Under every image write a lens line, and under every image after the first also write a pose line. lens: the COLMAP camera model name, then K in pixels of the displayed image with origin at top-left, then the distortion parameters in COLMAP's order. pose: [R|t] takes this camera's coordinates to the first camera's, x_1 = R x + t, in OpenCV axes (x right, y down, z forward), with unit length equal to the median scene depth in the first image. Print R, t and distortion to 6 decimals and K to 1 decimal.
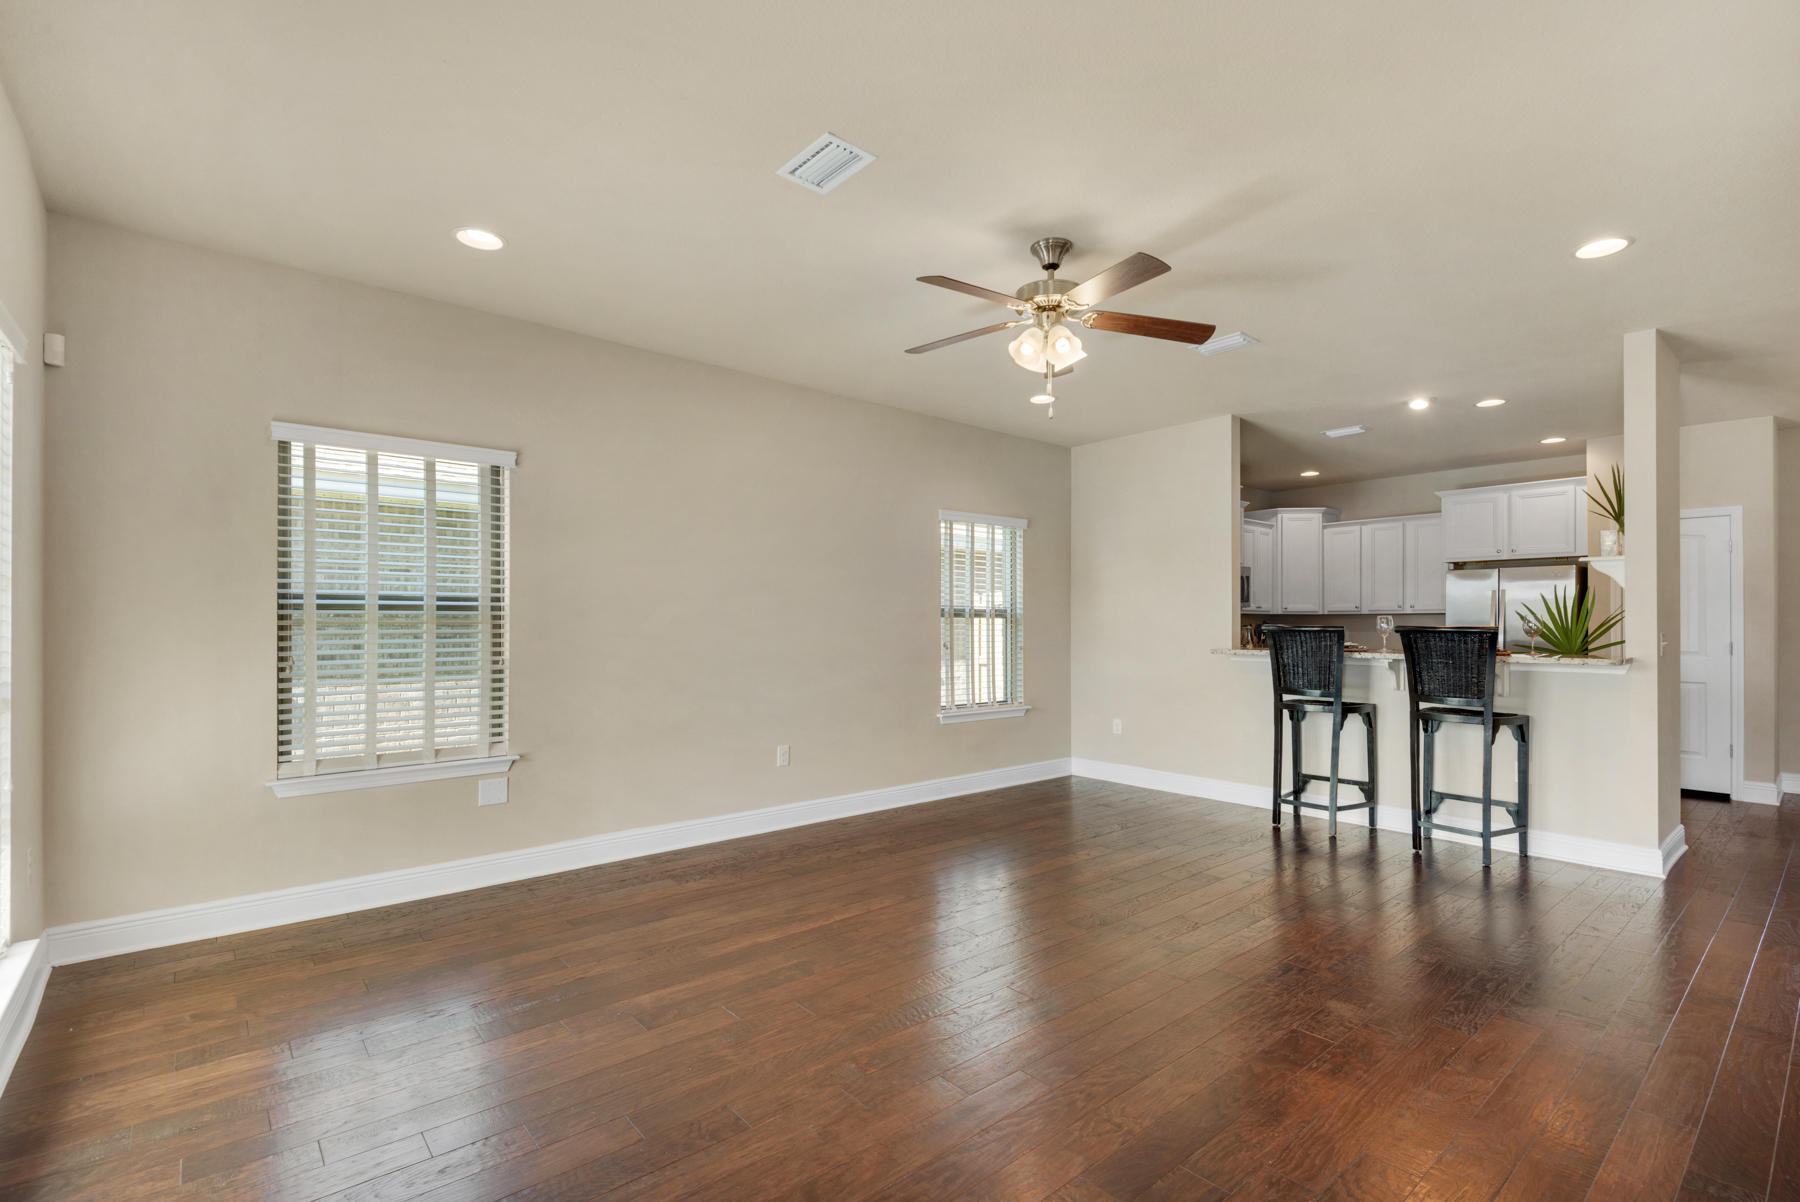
lens RADIAL K [[815.3, 0, 911.6], [0, 815.3, 623.2], [0, 0, 1]] dist [0.014453, -0.000141]
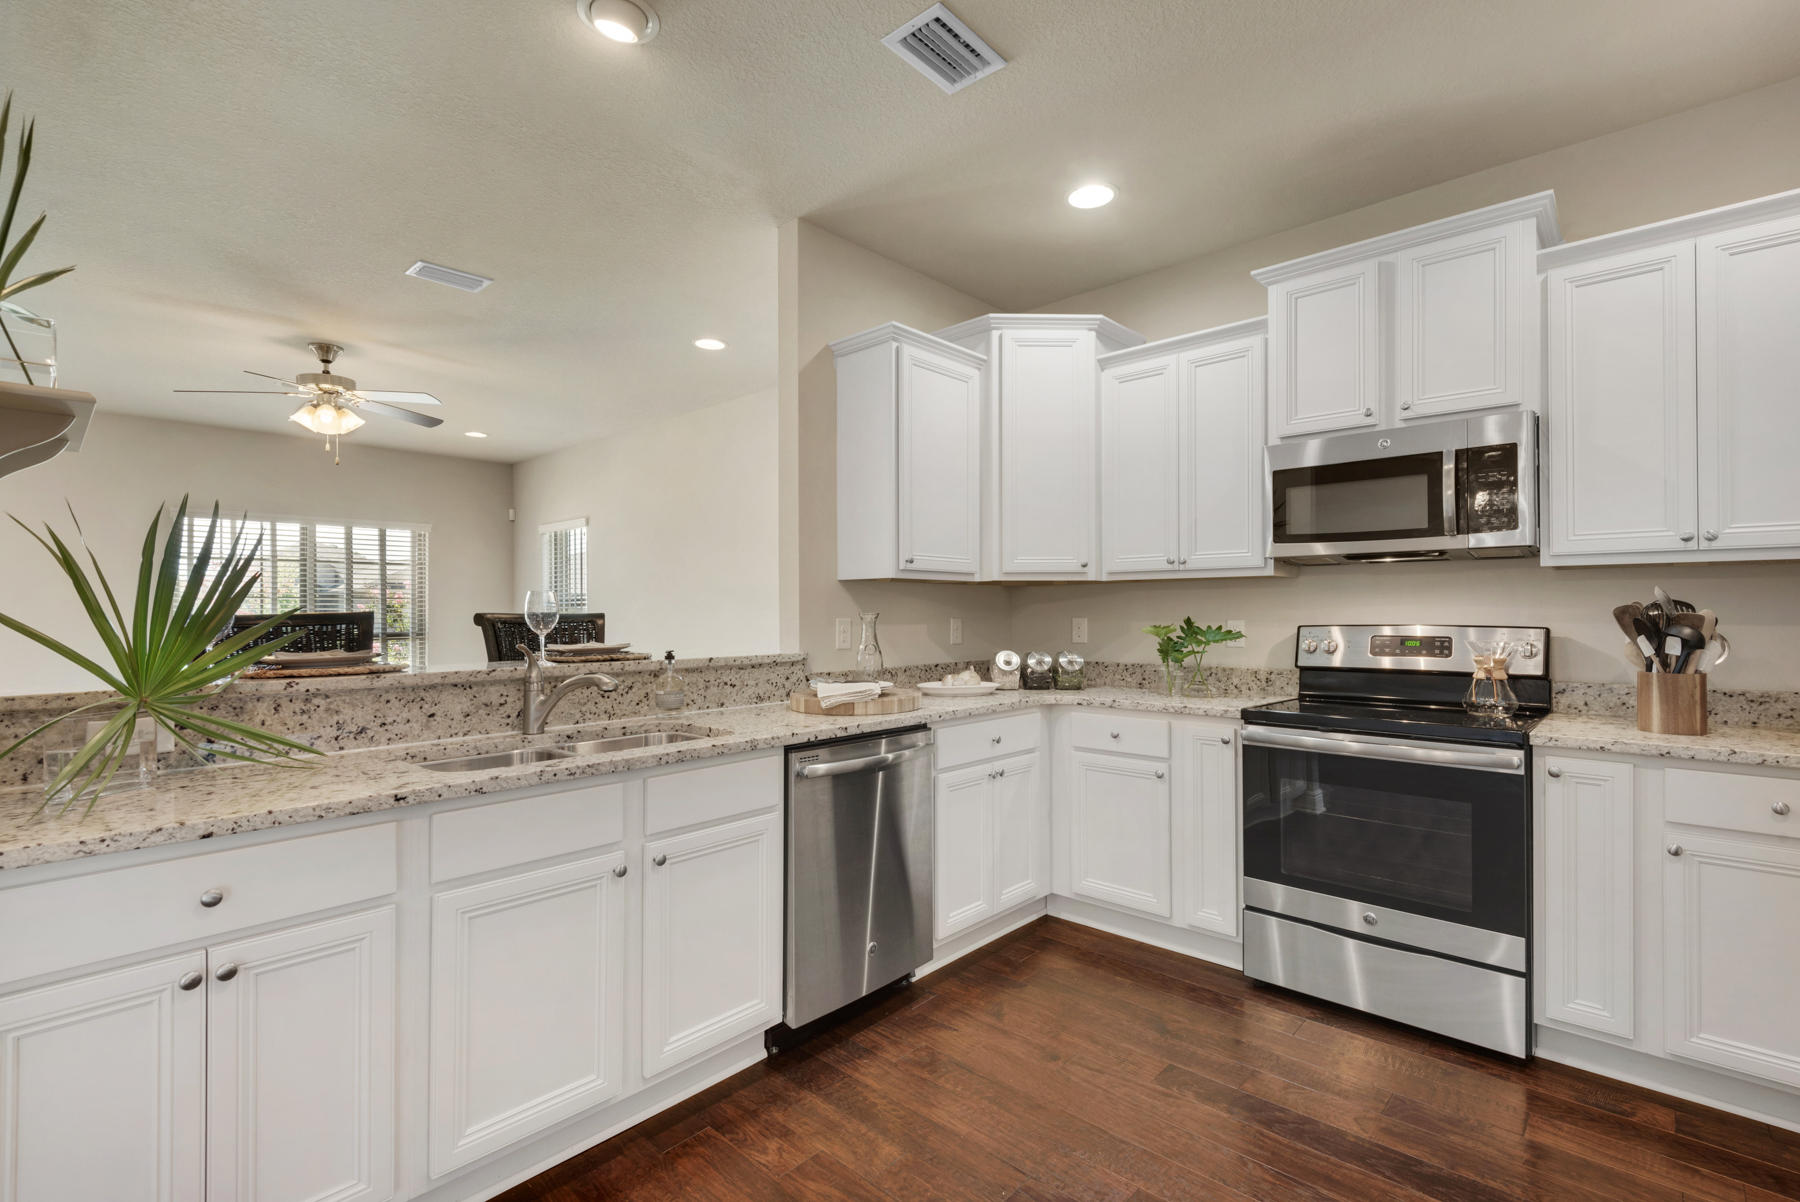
lens RADIAL K [[806.4, 0, 904.9], [0, 806.4, 606.4], [0, 0, 1]] dist [0.036447, -0.024212]
pose [[0.115400, -0.005927, -0.993301, 1.135826], [0.010265, 0.999936, -0.004774, 0.003563], [0.993266, -0.009646, 0.115453, 1.228419]]
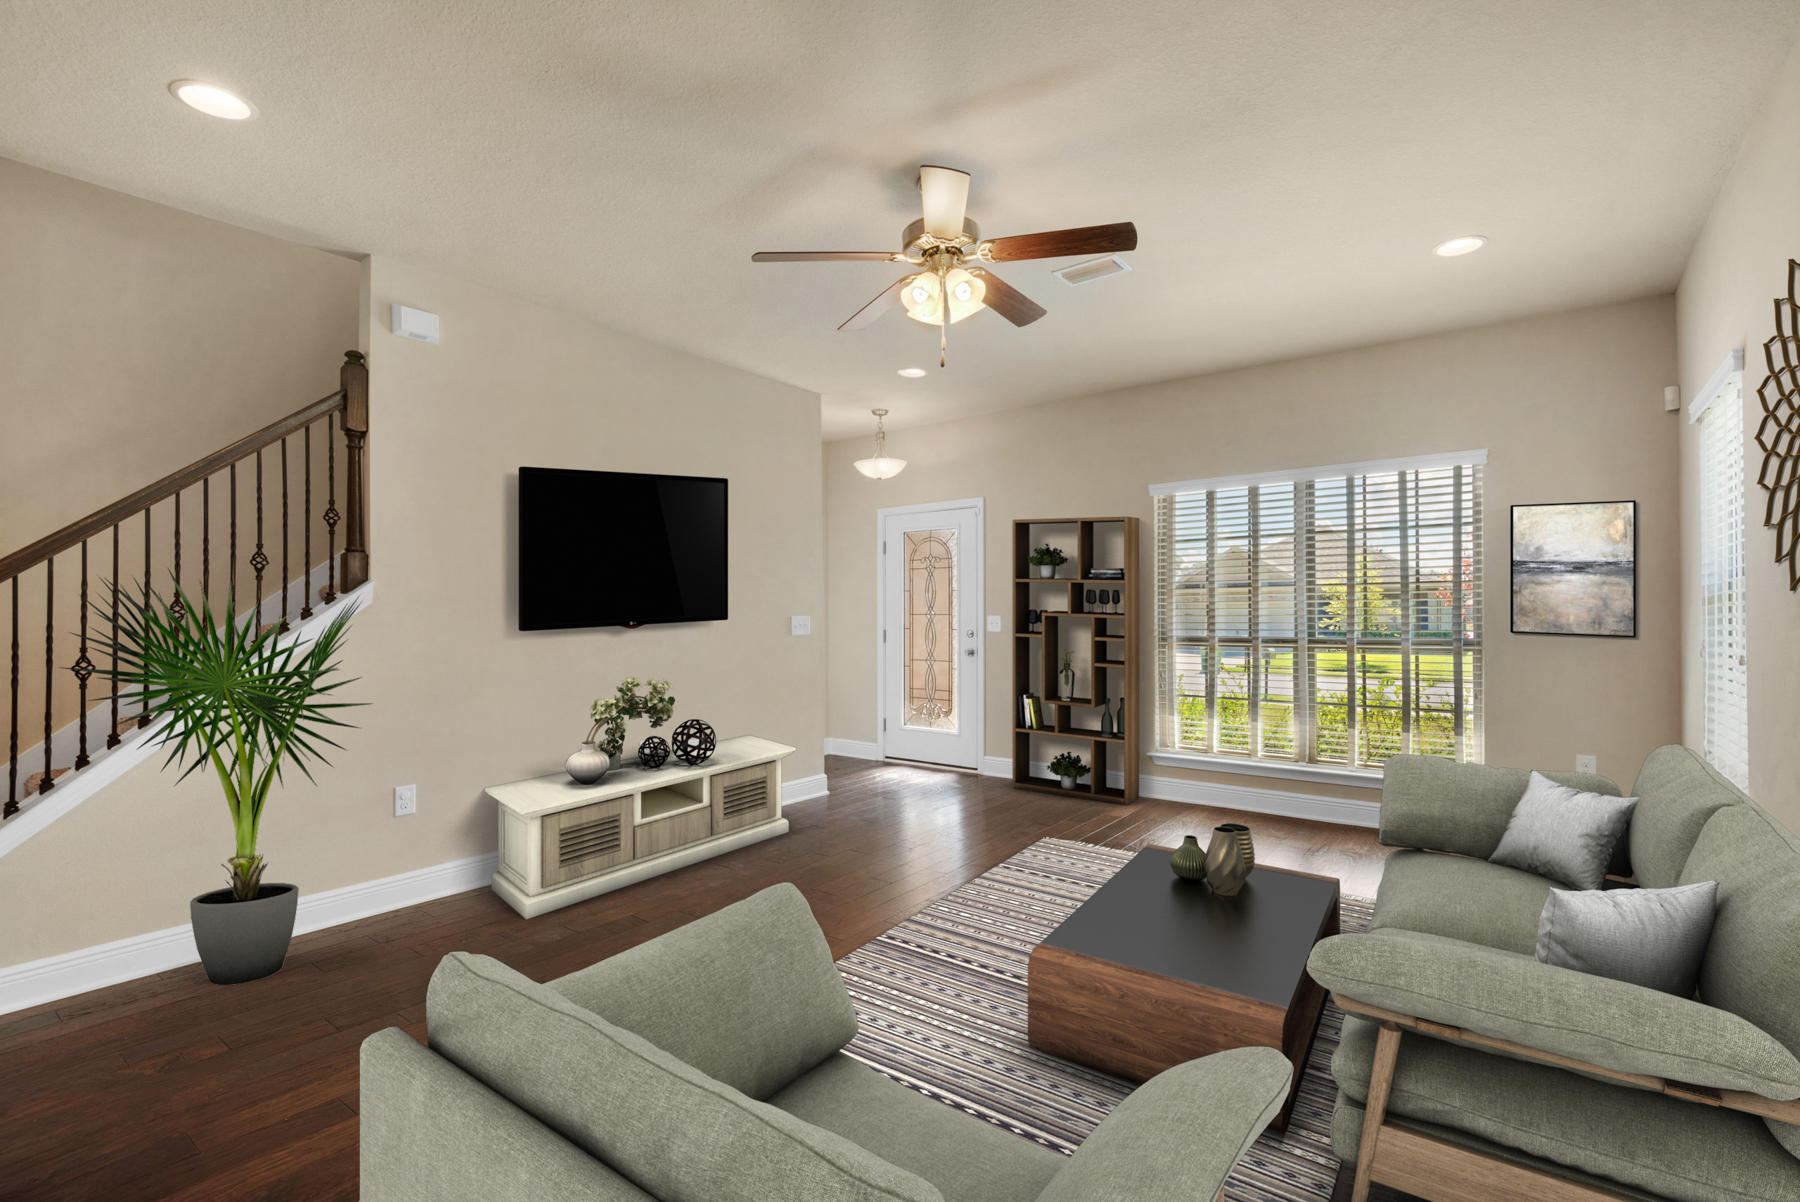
lens RADIAL K [[806.4, 0, 904.9], [0, 806.4, 606.4], [0, 0, 1]] dist [0.036447, -0.024212]
pose [[-0.978908, 0.003246, -0.204276, 0.261147], [0.005884, 0.999907, -0.012309, 0.004369], [0.204217, -0.013251, -0.978836, 1.233332]]
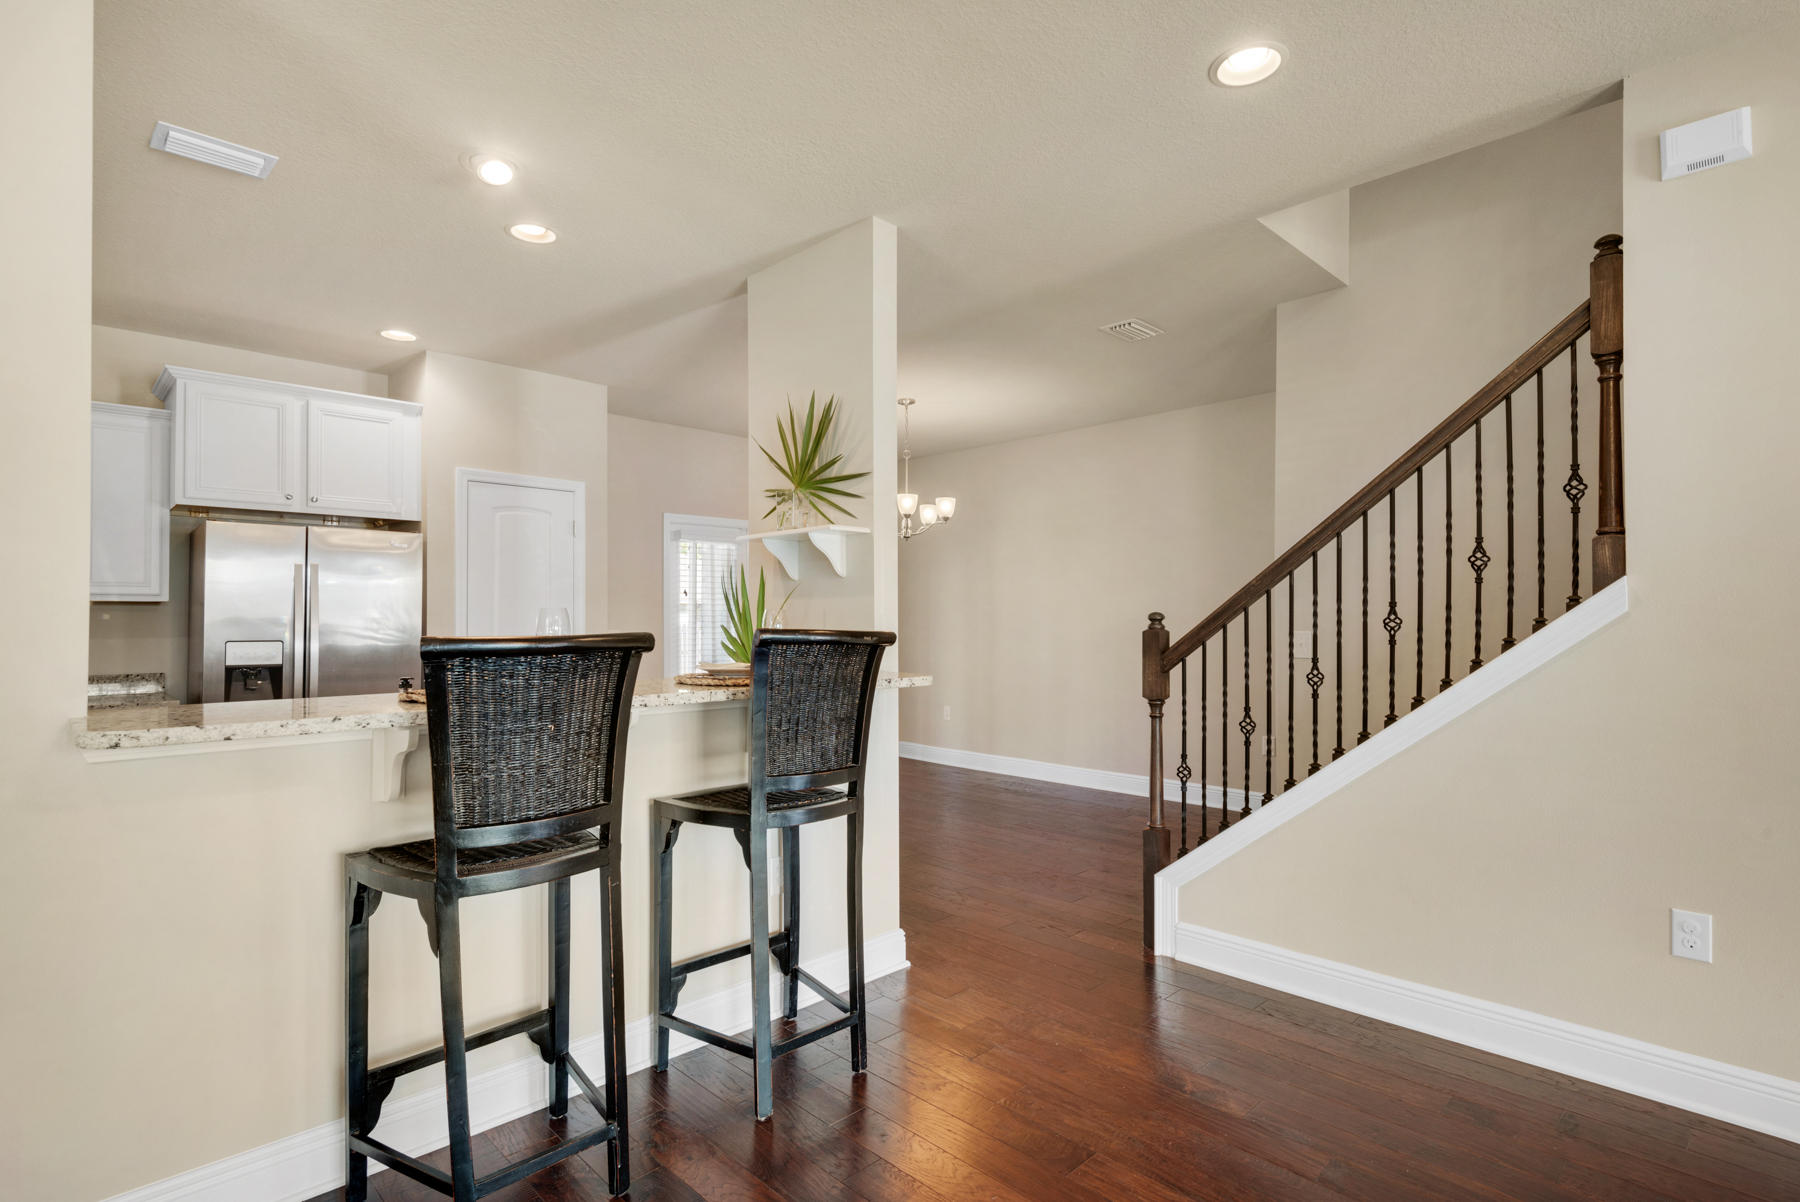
lens RADIAL K [[874.4, 0, 897.8], [0, 874.4, 608.7], [0, 0, 1]] dist [0.033769, -0.027793]
pose [[-0.063068, 0.012456, 0.997931, 0.102976], [-0.002492, 0.999917, -0.012638, -0.003524], [-0.998006, -0.003284, -0.063032, 0.897414]]
